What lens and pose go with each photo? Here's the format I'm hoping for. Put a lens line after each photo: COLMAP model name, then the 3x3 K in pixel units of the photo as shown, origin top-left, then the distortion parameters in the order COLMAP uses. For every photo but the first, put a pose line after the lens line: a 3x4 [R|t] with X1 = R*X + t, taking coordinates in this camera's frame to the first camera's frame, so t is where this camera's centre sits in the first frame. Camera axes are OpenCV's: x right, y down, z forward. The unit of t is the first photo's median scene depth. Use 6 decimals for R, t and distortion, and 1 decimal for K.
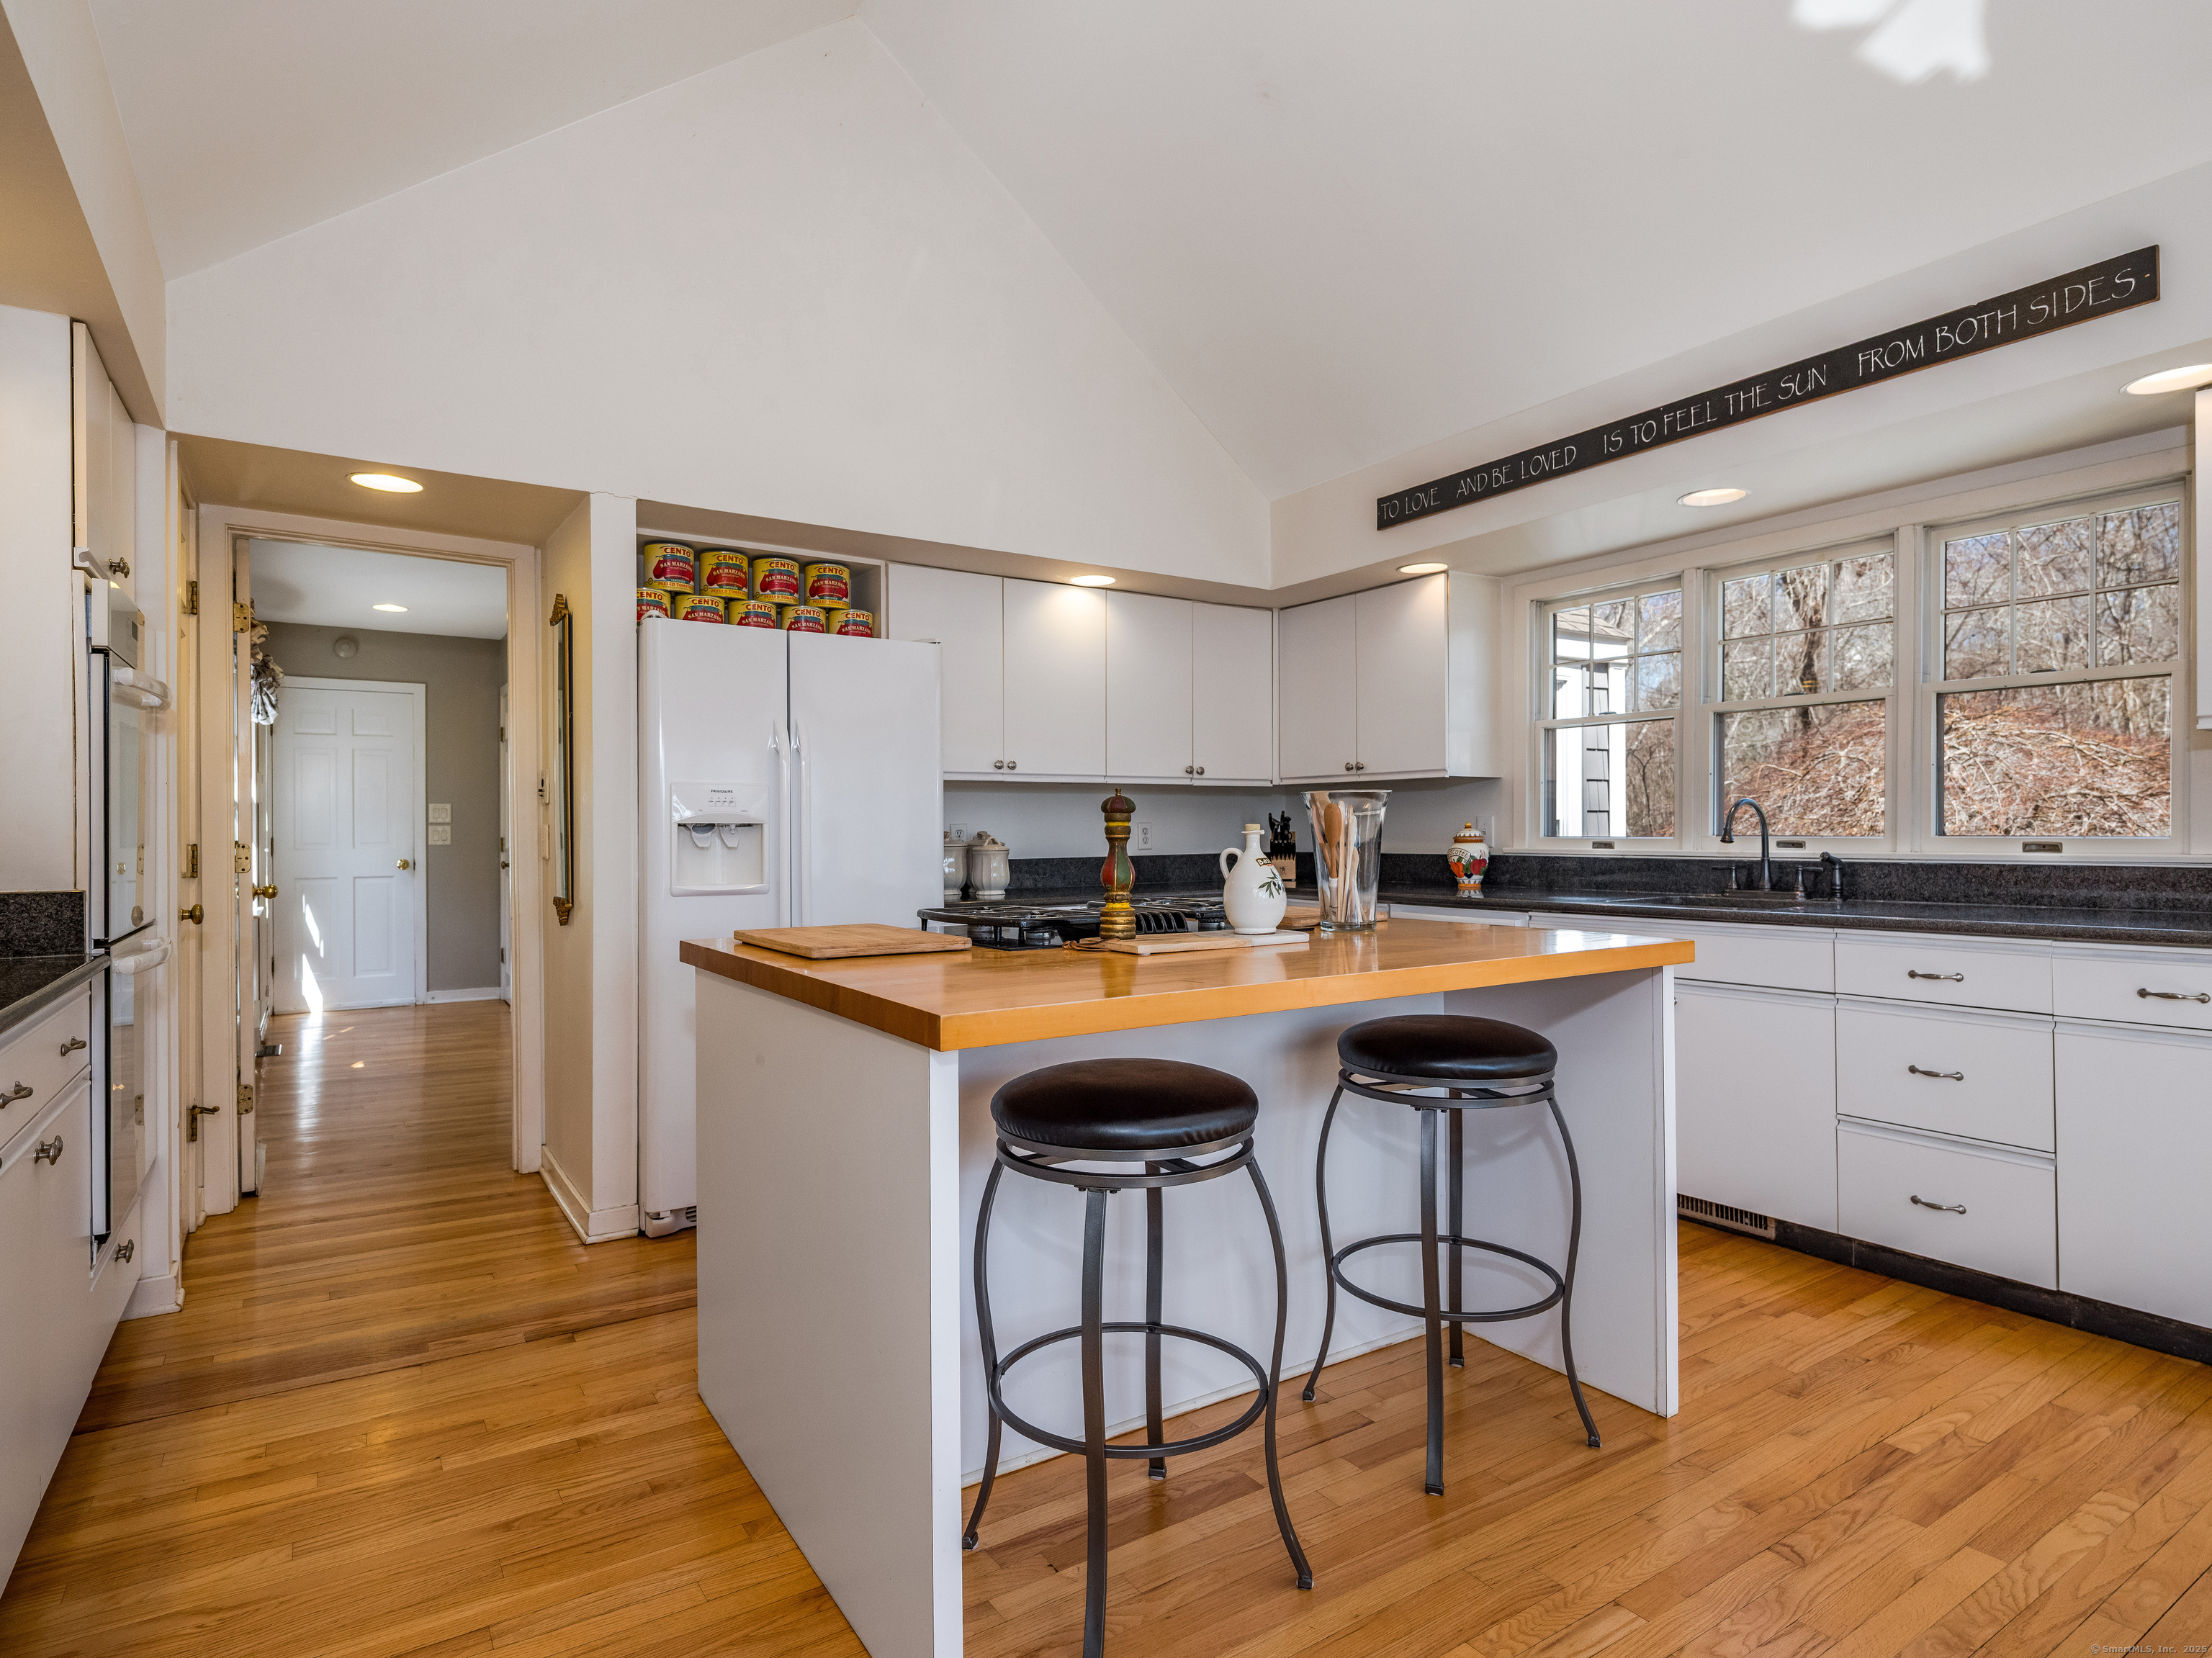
lens RADIAL K [[1214.2, 0, 1106.0], [0, 1214.2, 829.0], [0, 0, 1]] dist [-0.000559, -0.000327]
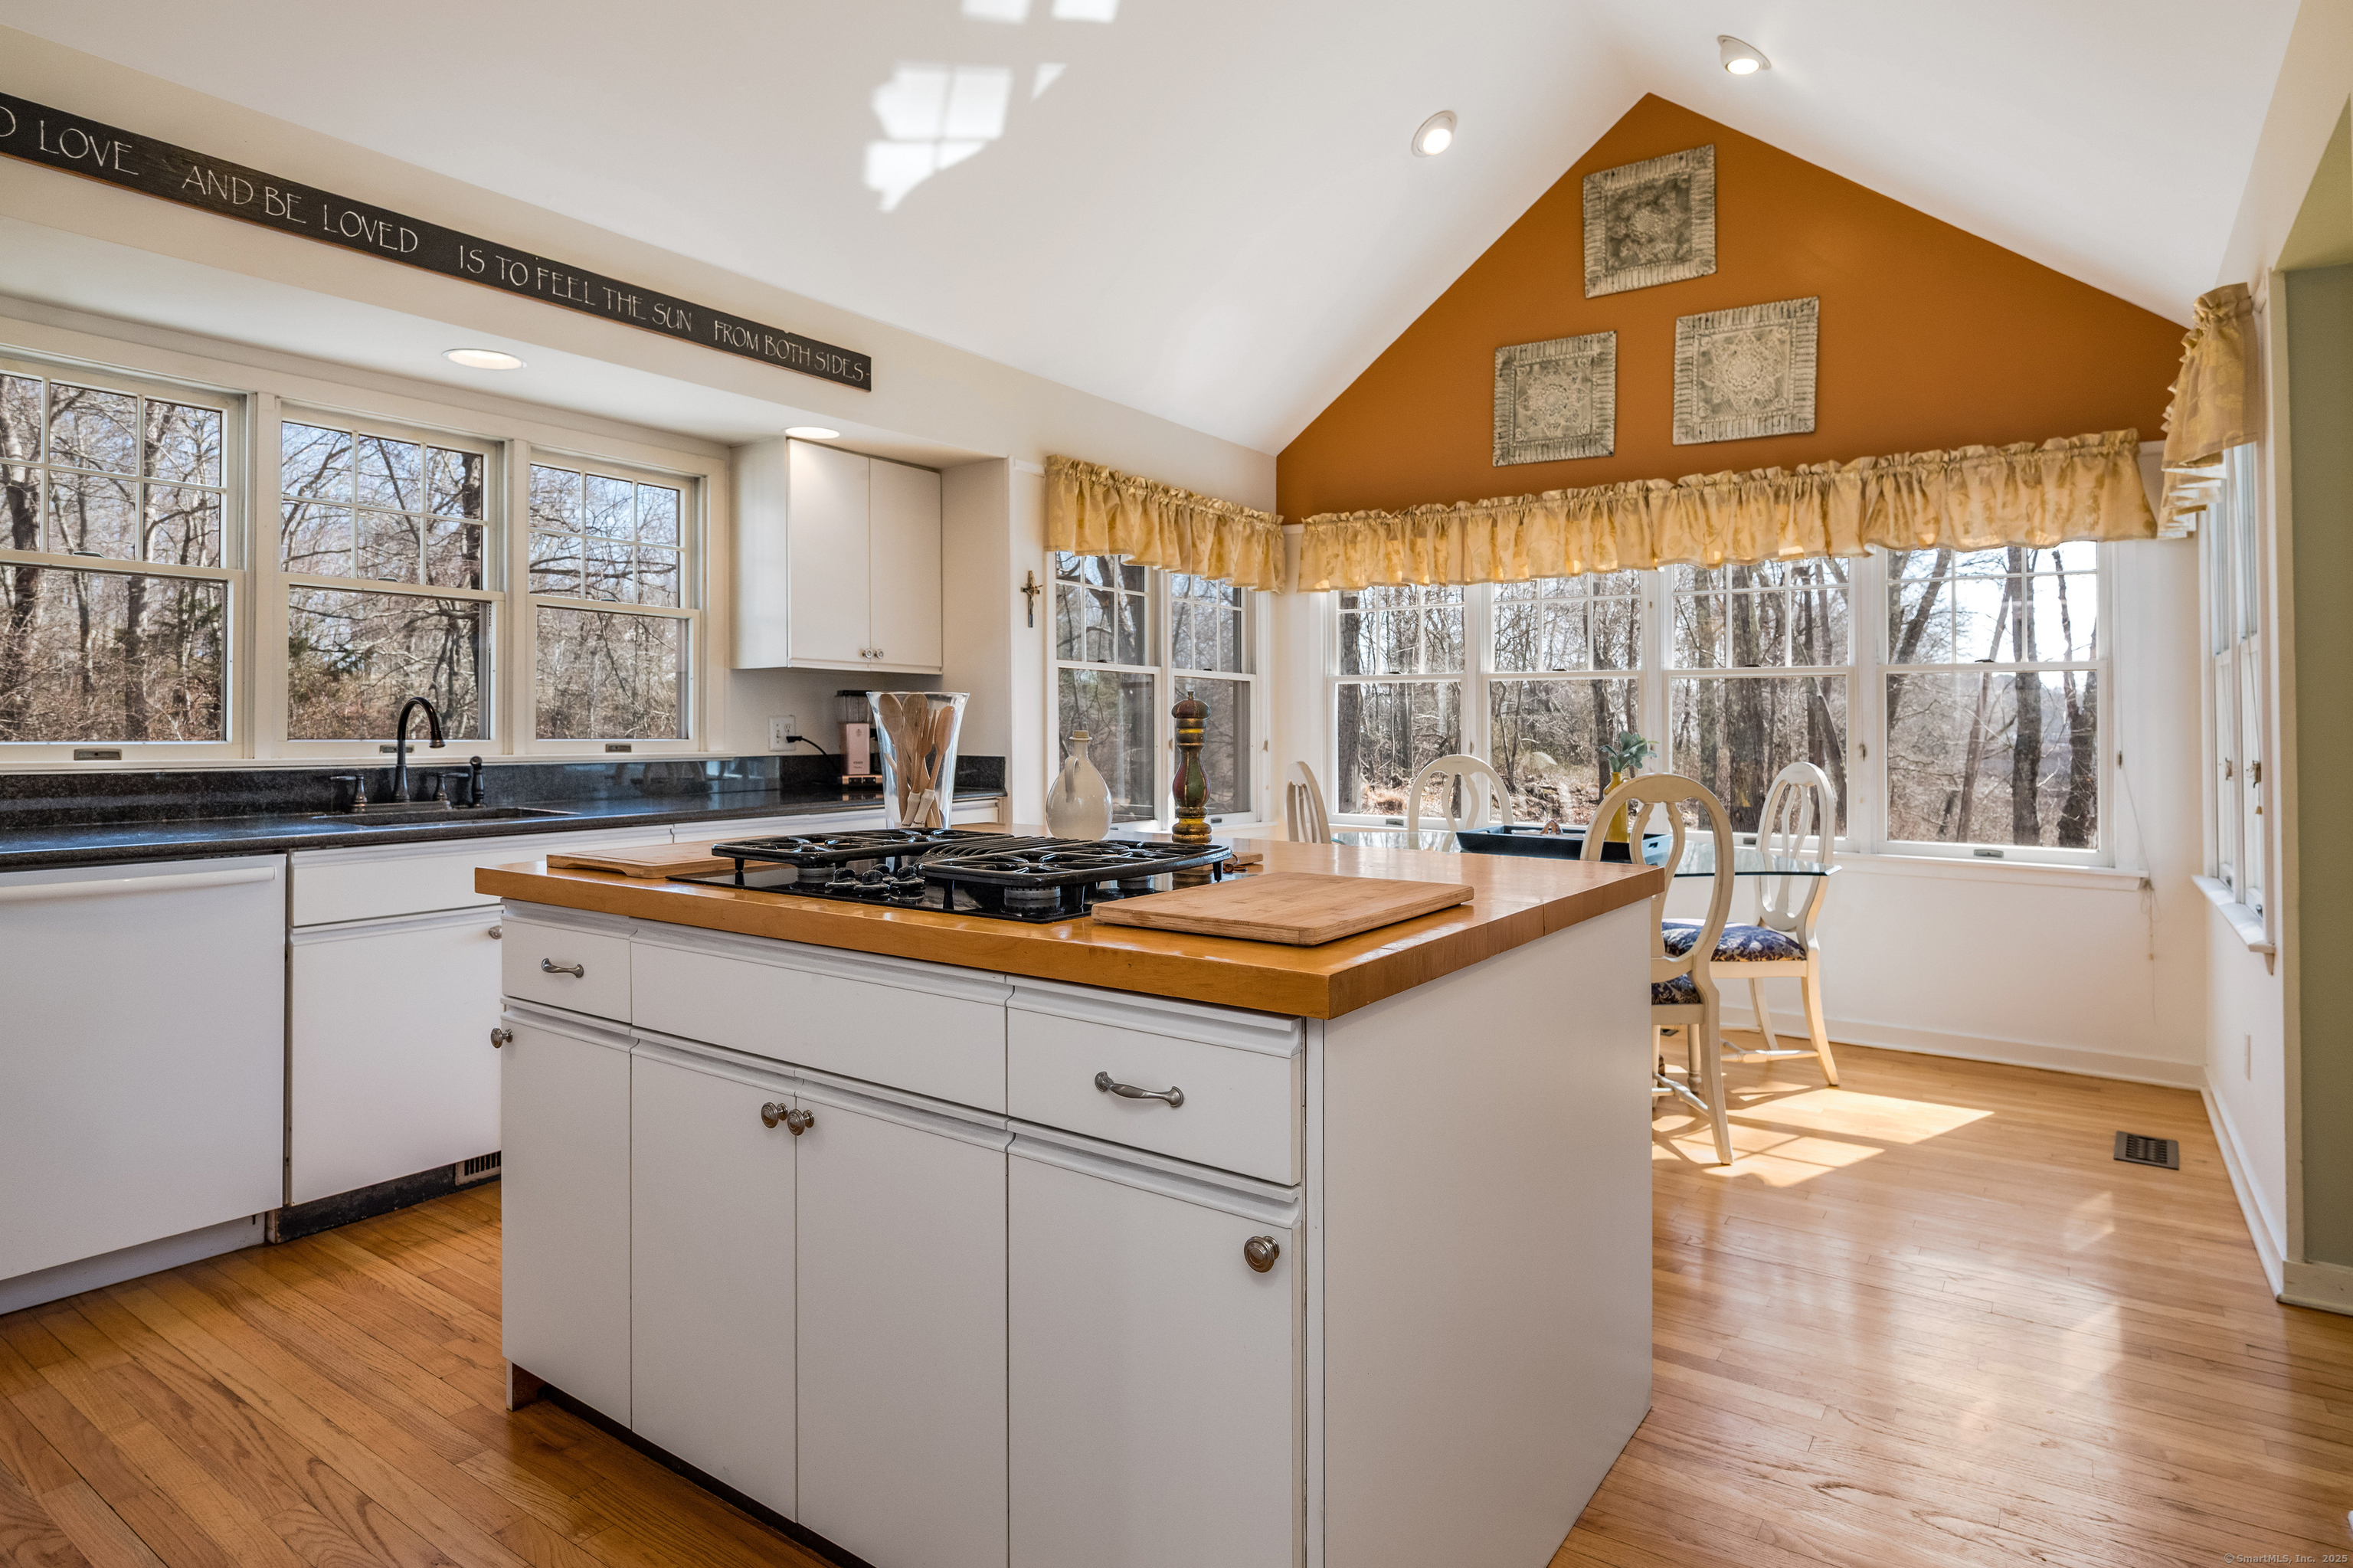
lens RADIAL K [[1264.5, 0, 1176.2], [0, 1264.5, 705.2], [0, 0, 1]] dist [0.000905, -0.000457]
pose [[-0.367741, 0.024768, 0.929598, -0.551450], [-0.000890, 0.999635, -0.026986, 0.005158], [-0.929928, -0.010751, -0.367585, 0.876564]]
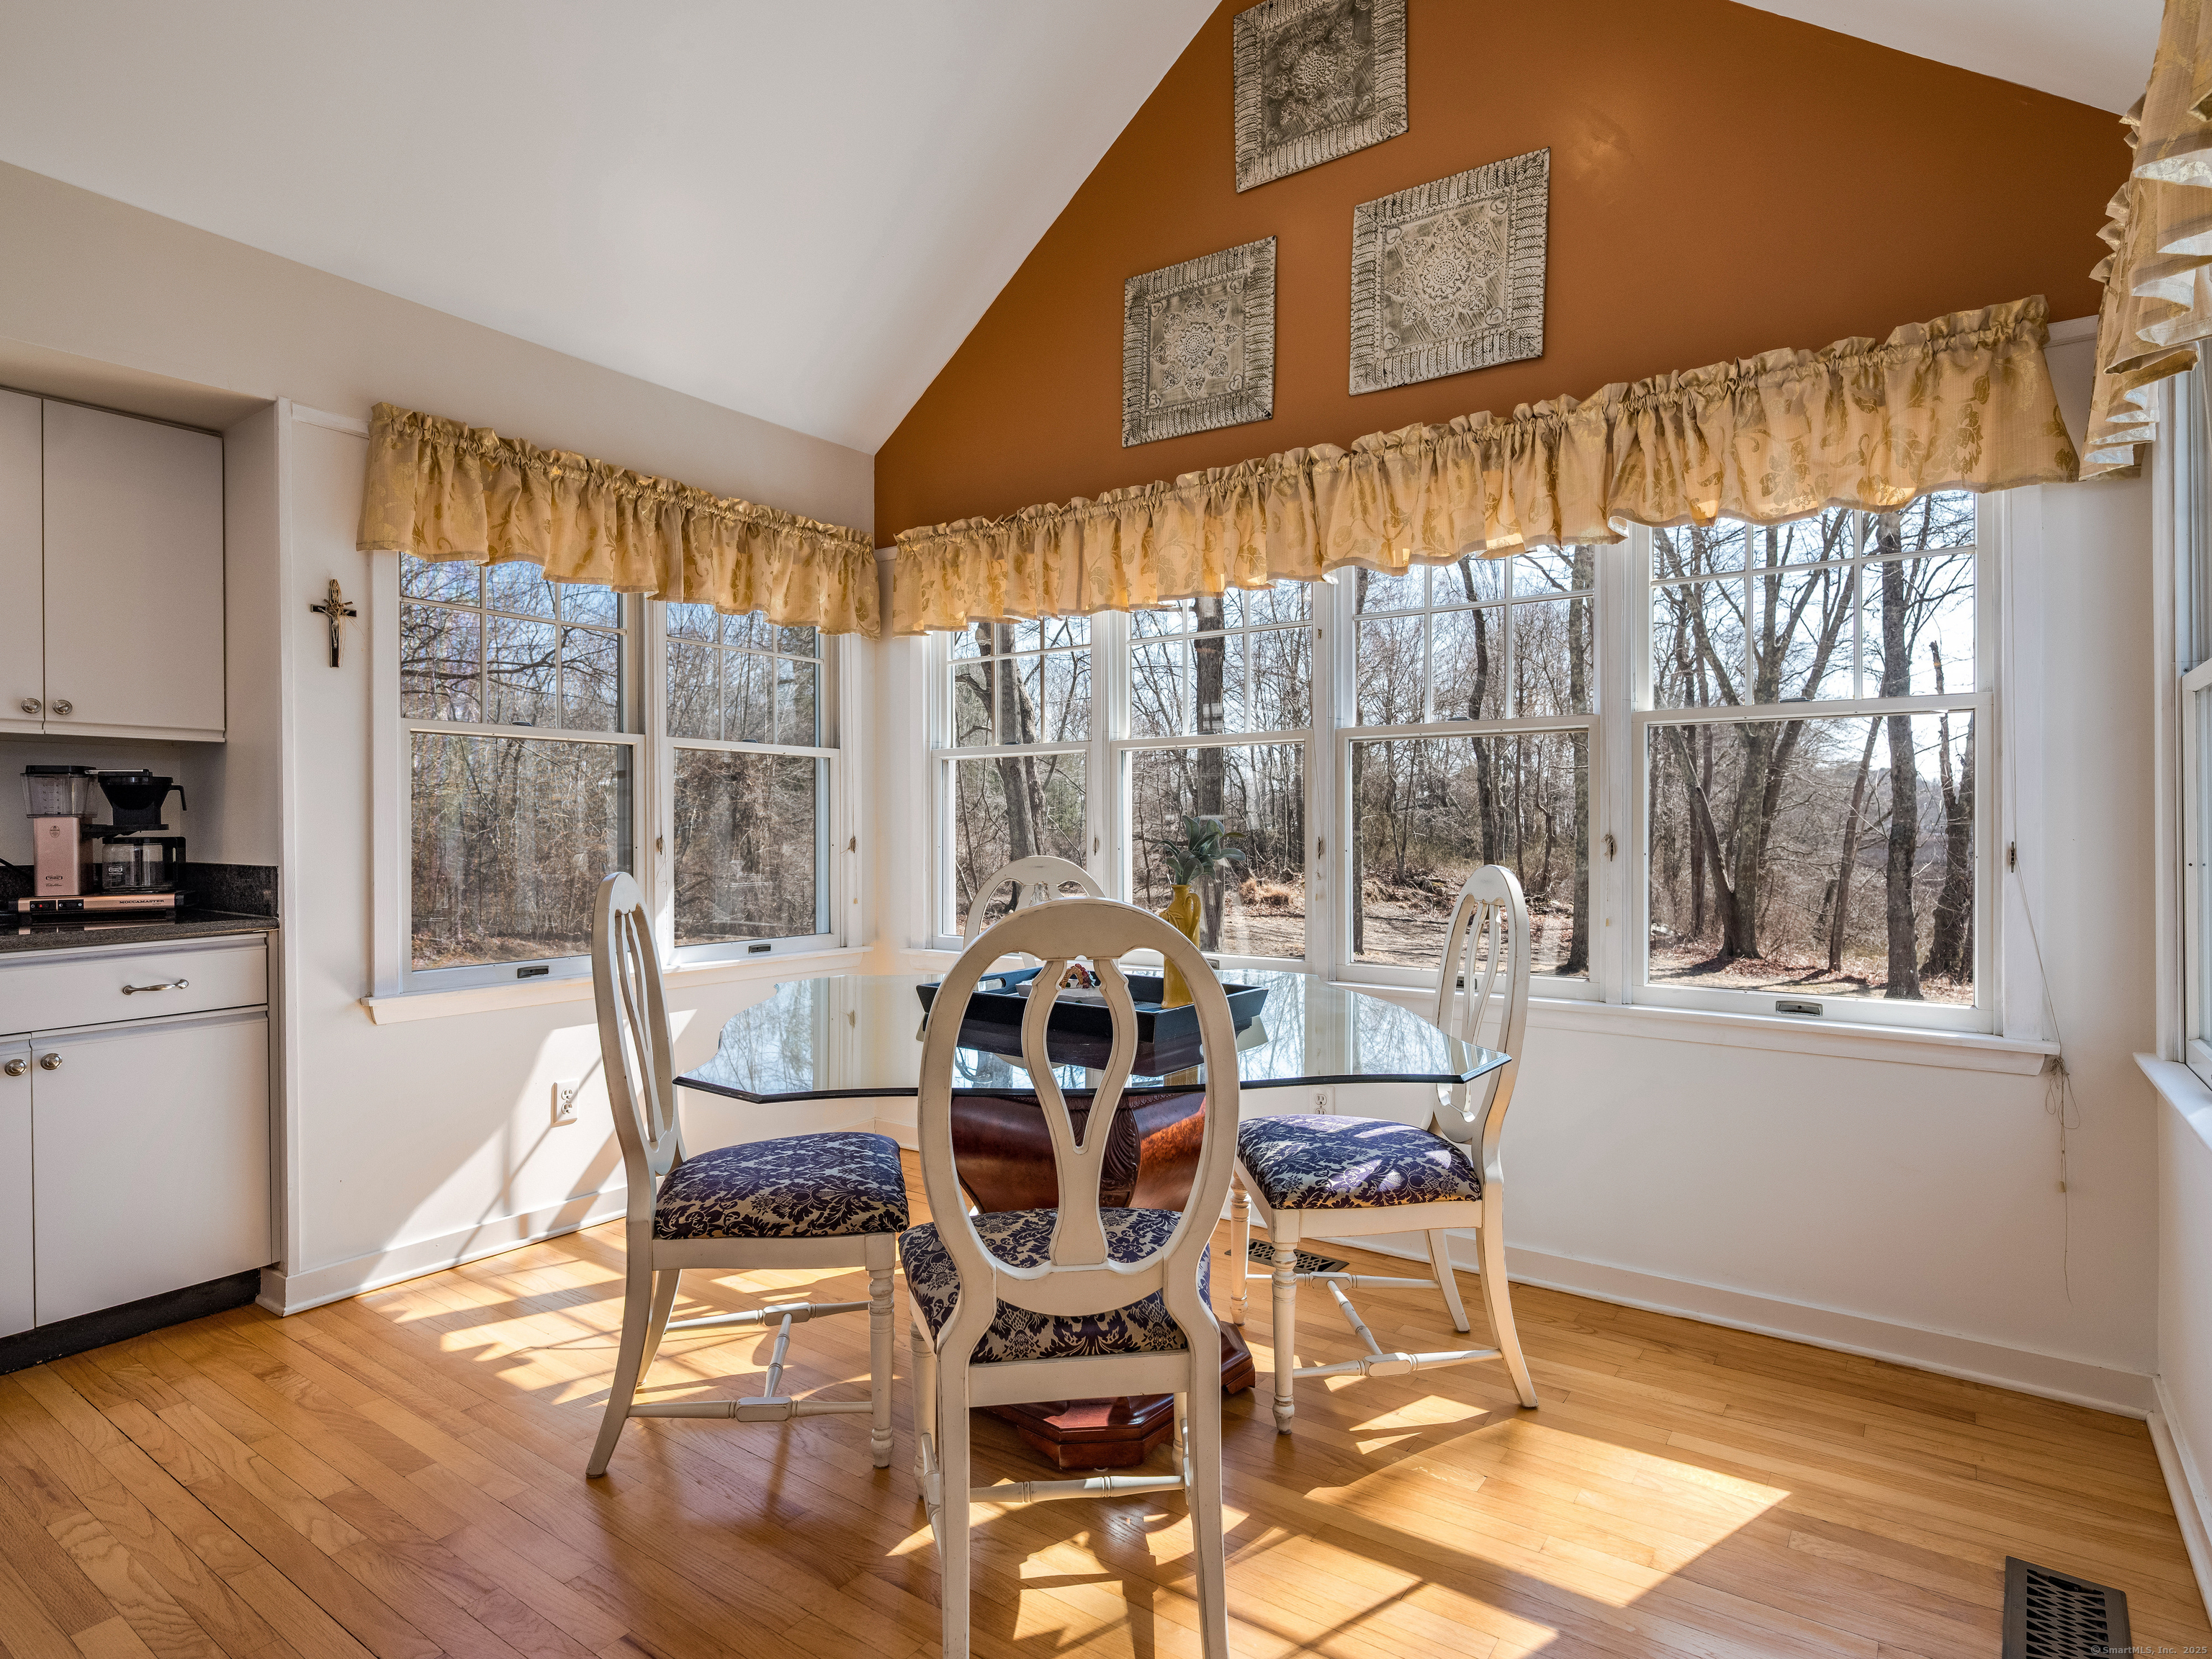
lens RADIAL K [[1190.5, 0, 1106.0], [0, 1190.5, 829.5], [0, 0, 1]] dist [-0.000076, 0.000036]
pose [[-0.367239, 0.008510, 0.930088, -0.214182], [0.008060, 0.999950, -0.005967, 0.007717], [-0.930092, 0.005305, -0.367289, 0.345013]]
